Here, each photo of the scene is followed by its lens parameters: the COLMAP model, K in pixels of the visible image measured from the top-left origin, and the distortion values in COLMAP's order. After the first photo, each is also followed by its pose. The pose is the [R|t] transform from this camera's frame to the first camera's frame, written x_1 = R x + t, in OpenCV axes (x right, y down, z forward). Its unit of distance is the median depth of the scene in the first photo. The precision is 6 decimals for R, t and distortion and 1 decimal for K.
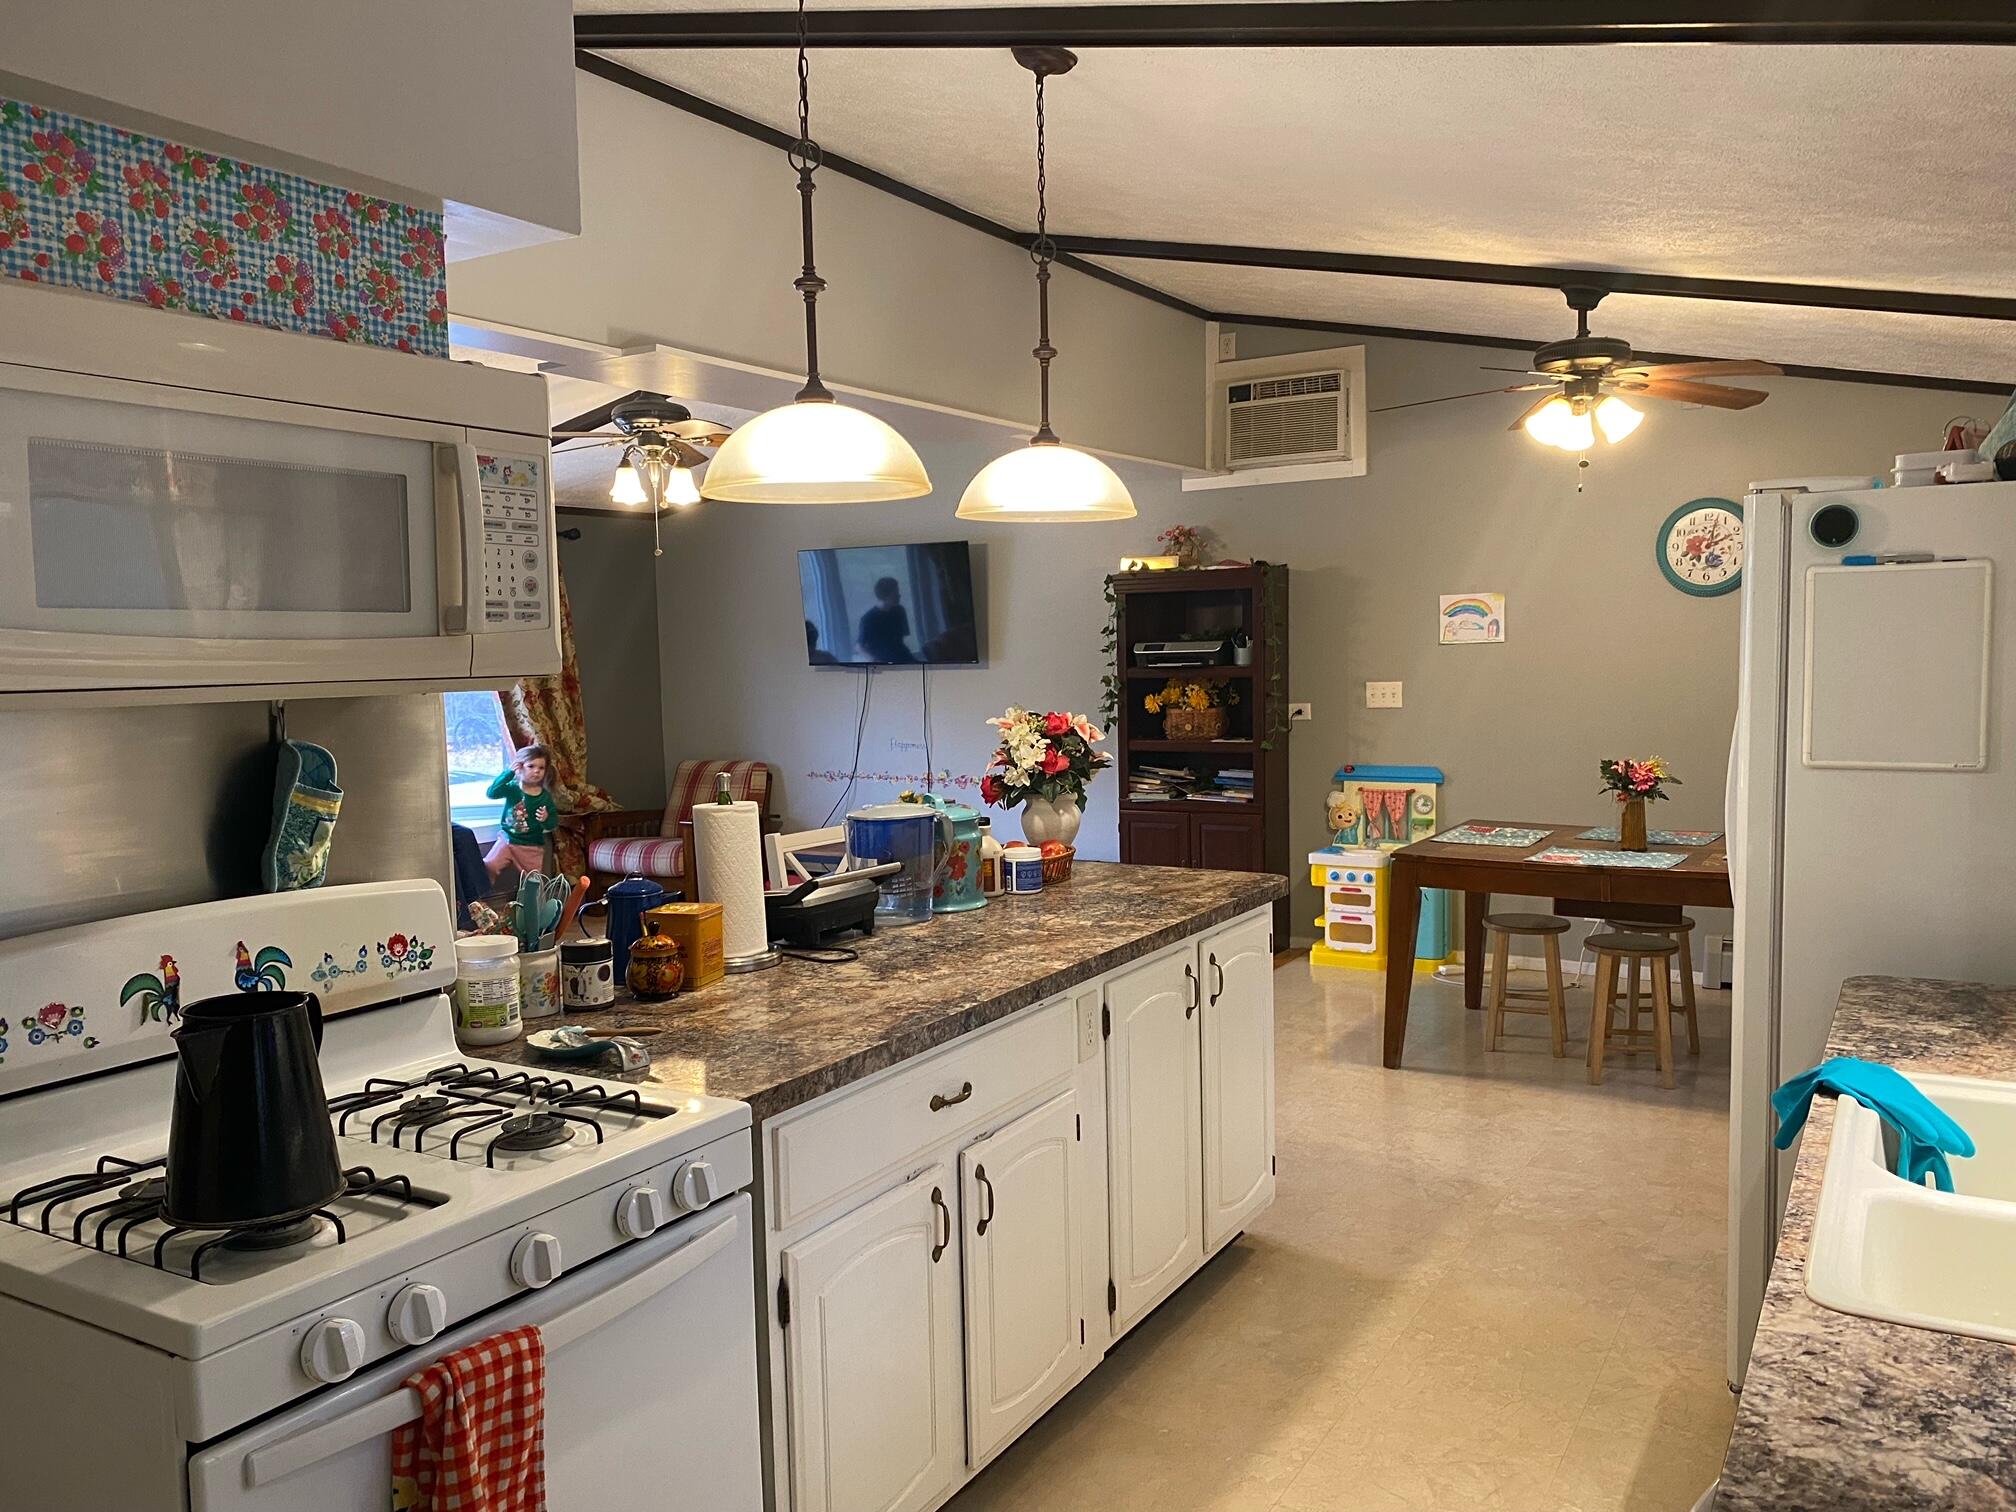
lens RADIAL K [[1521.3, 0, 1009.5], [0, 1521.3, 763.0], [0, 0, 1]] dist [0.050541, -0.068828]
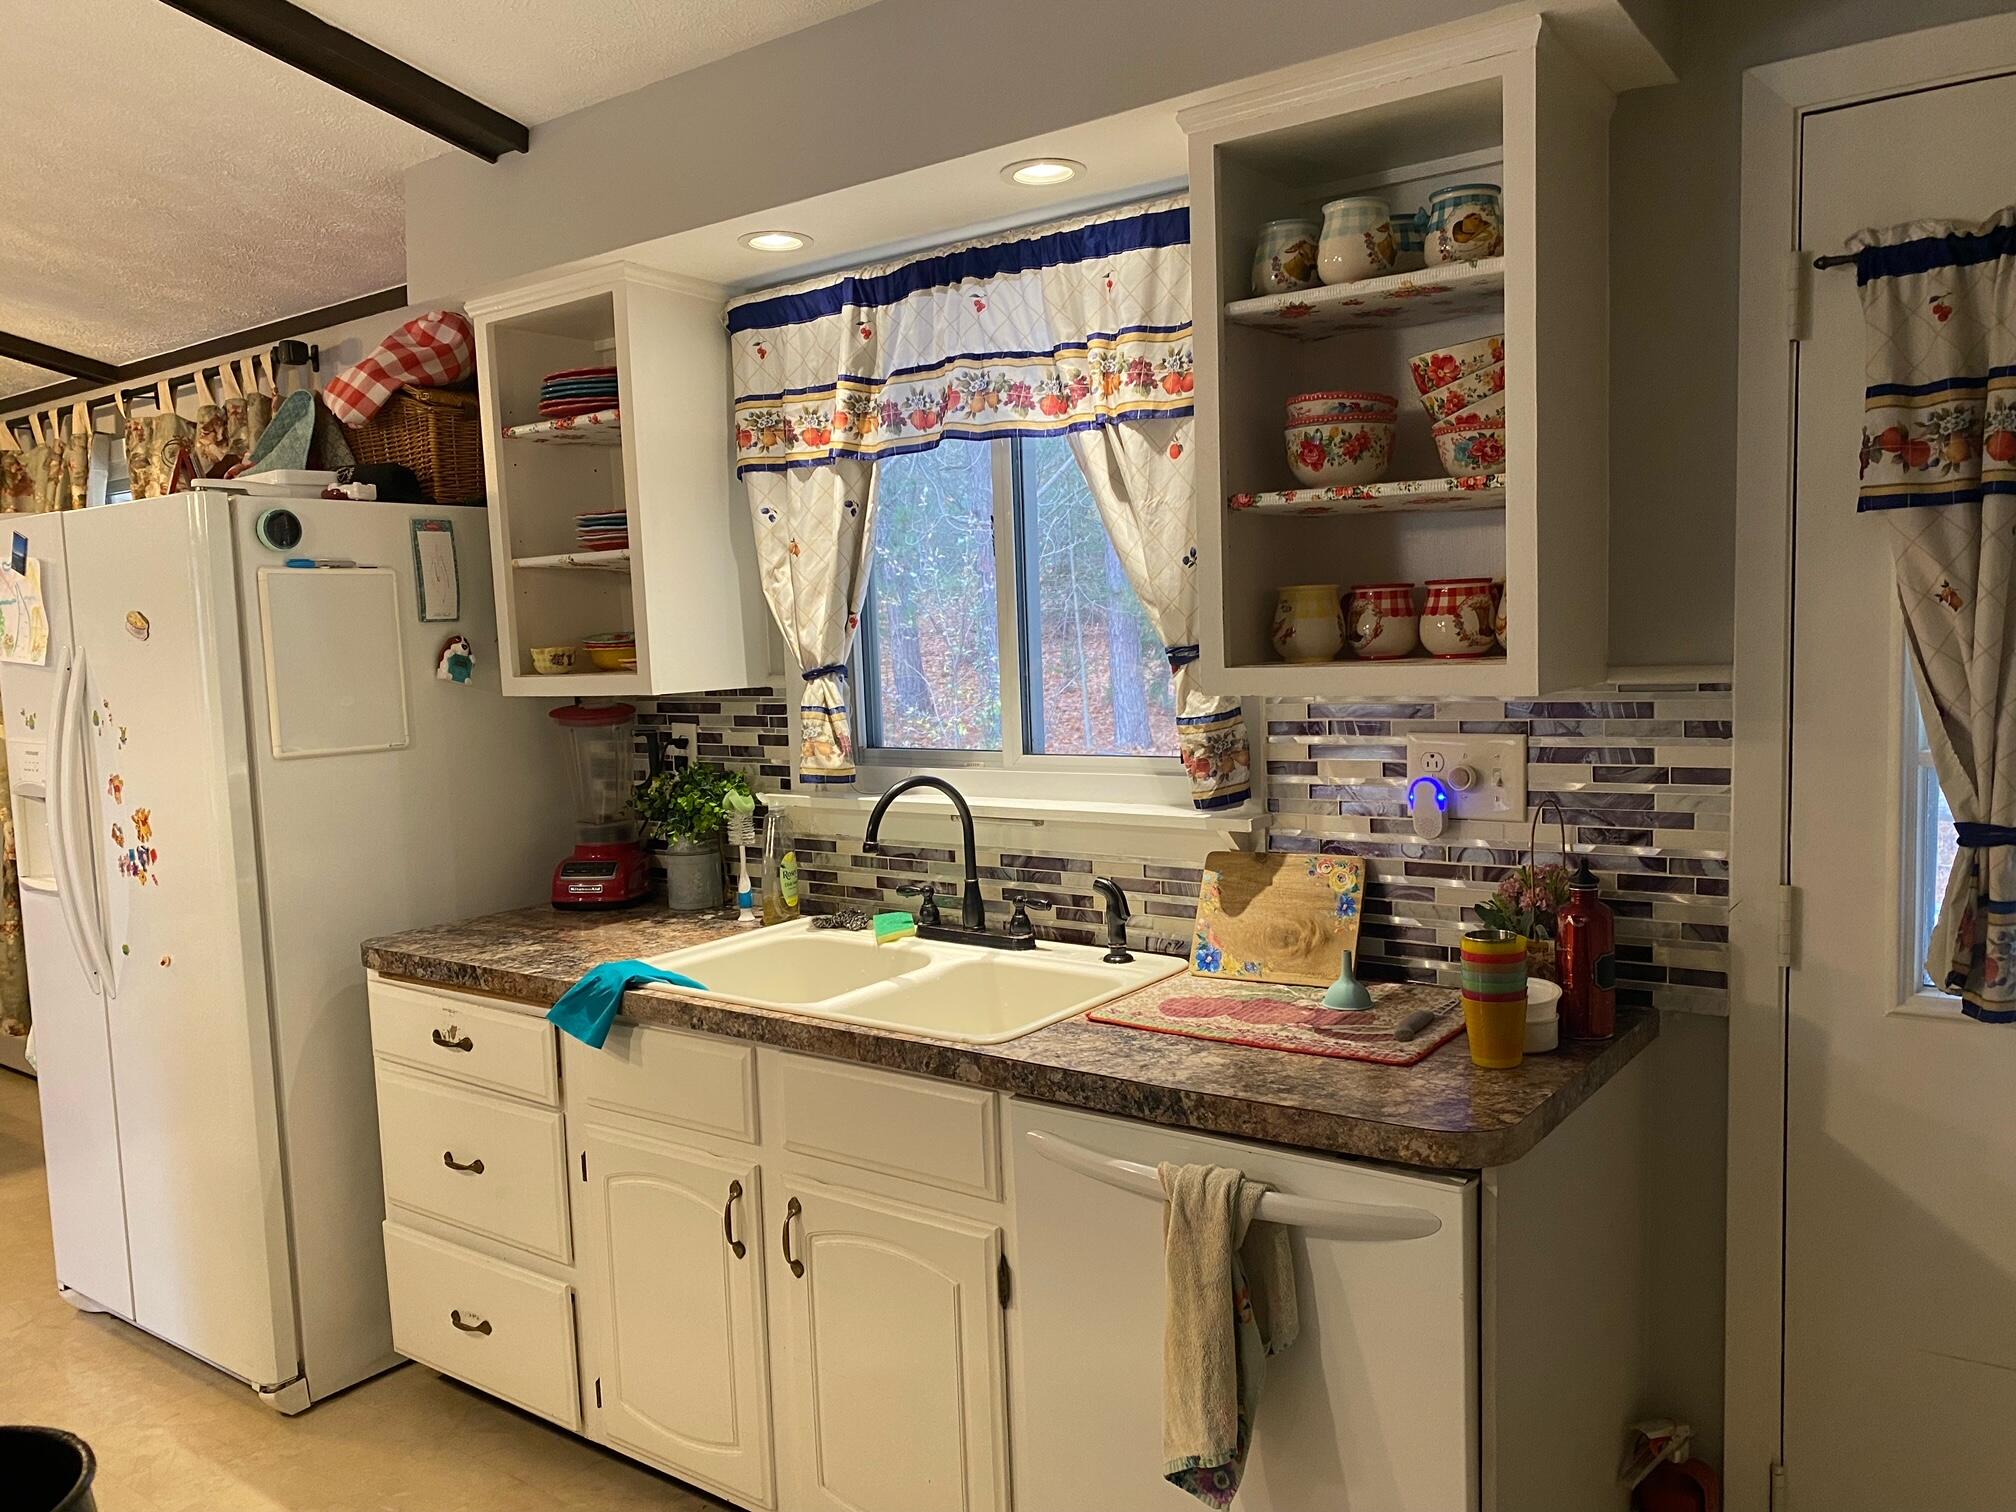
lens RADIAL K [[1521.3, 0, 980.9], [0, 1521.3, 781.4], [0, 0, 1]] dist [0.050541, -0.068828]
pose [[0.124991, -0.081232, 0.988827, -0.462264], [0.114681, 0.991145, 0.066926, 0.001945], [-0.985508, 0.105034, 0.133200, 0.406130]]
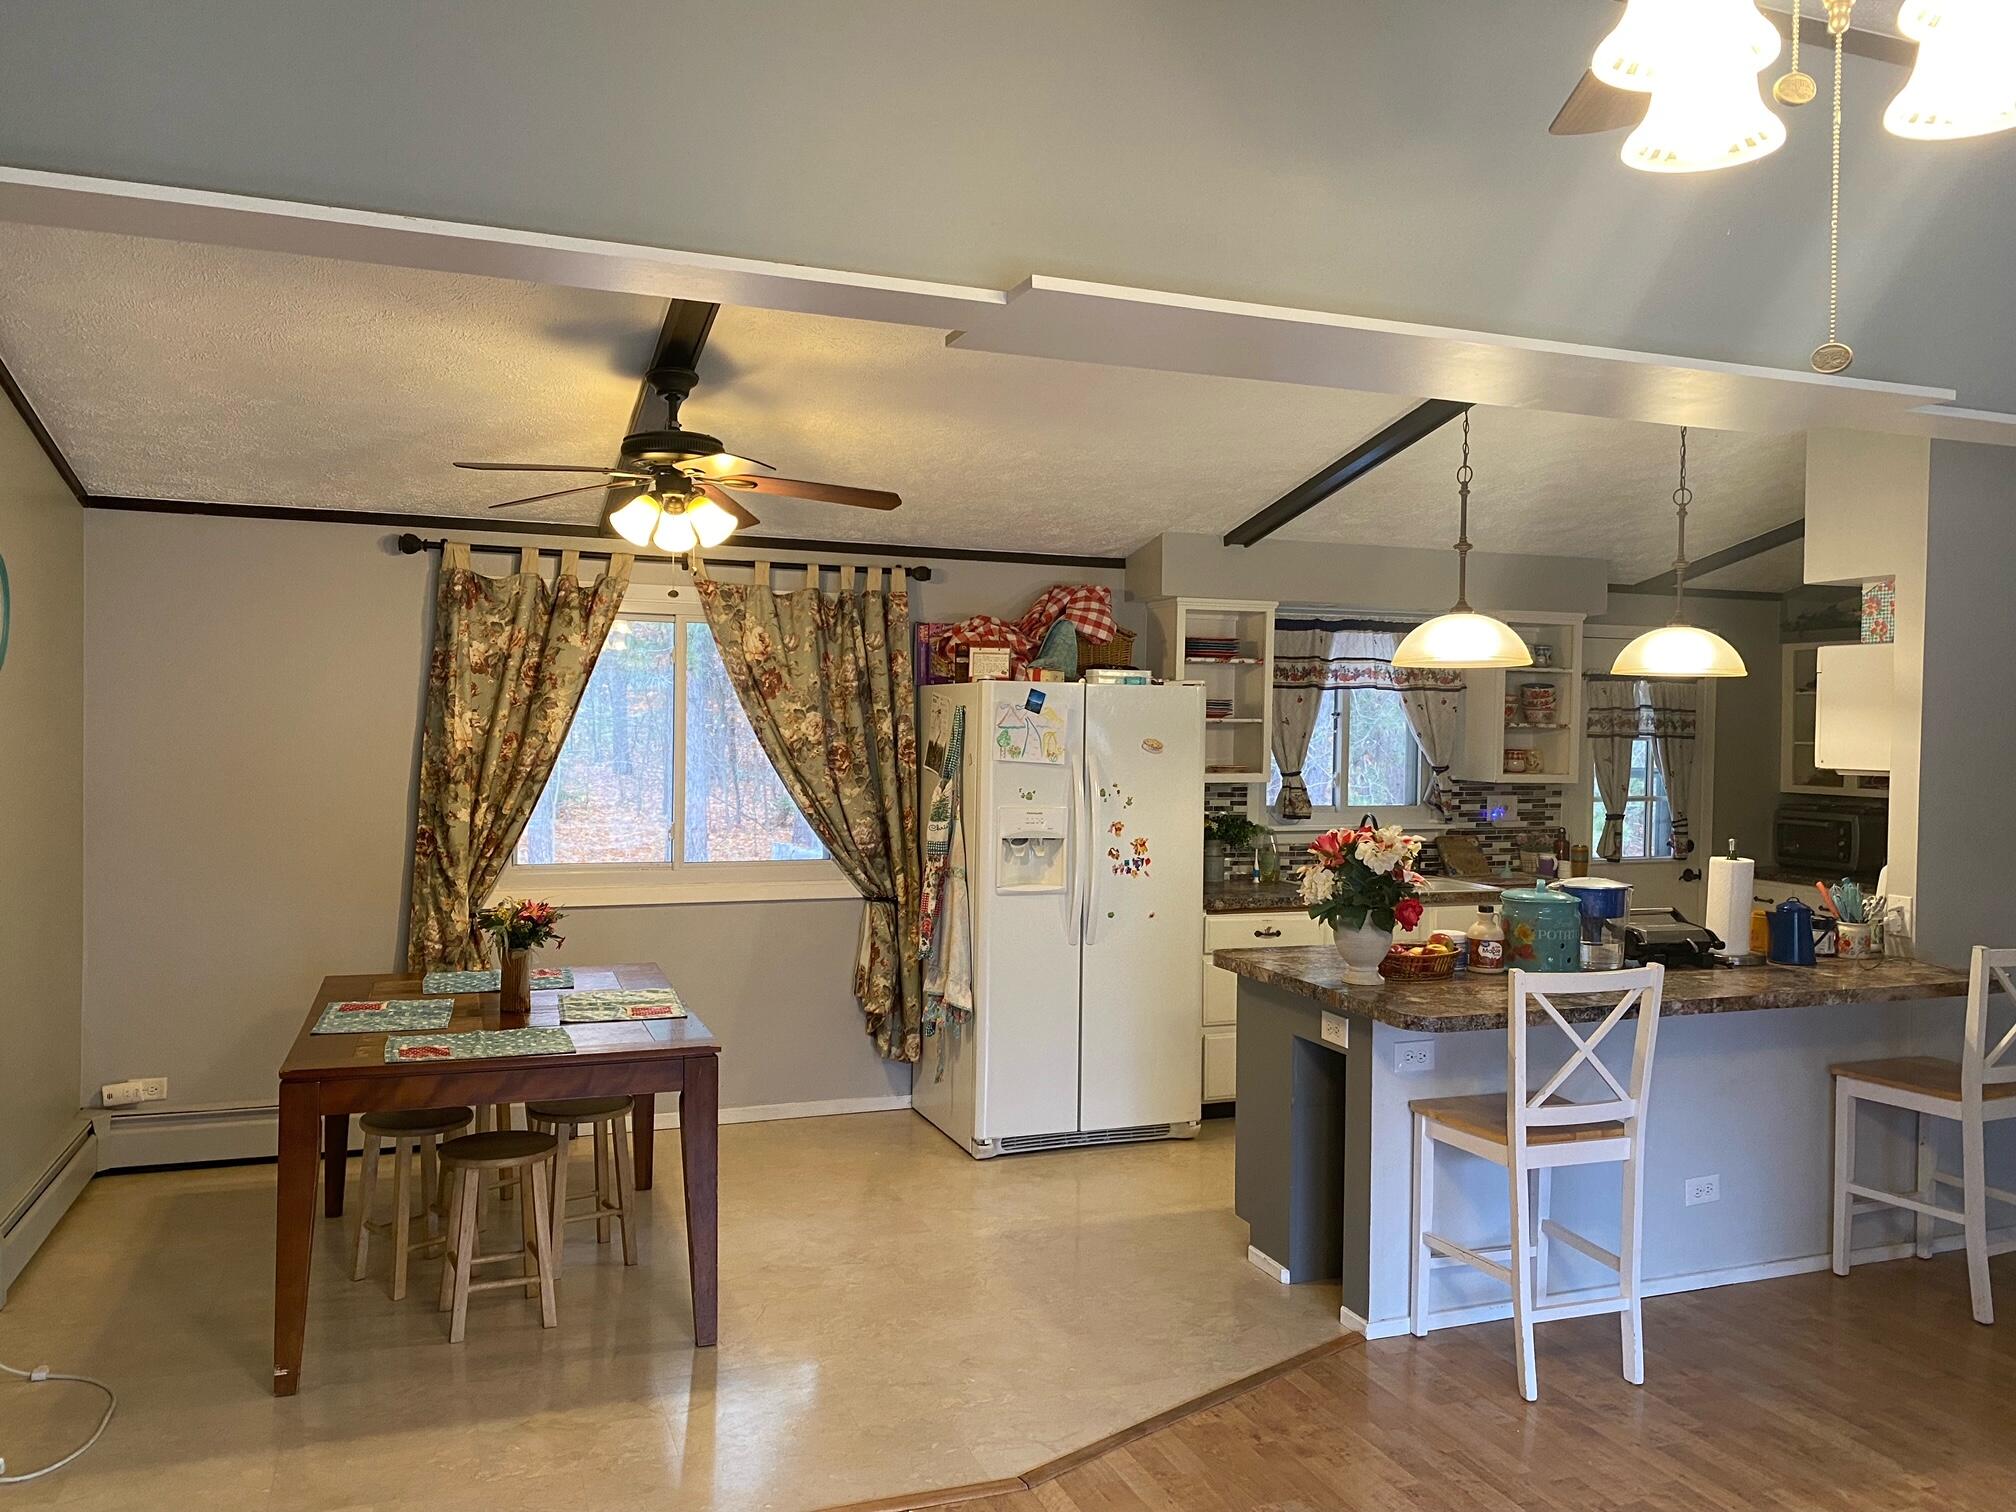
lens RADIAL K [[1521.3, 0, 998.1], [0, 1521.3, 752.8], [0, 0, 1]] dist [0.050541, -0.068828]
pose [[-0.770478, -0.002834, 0.637460, -0.662334], [0.055101, 0.995951, 0.071026, -0.254972], [-0.635080, 0.089849, -0.767203, 2.889316]]
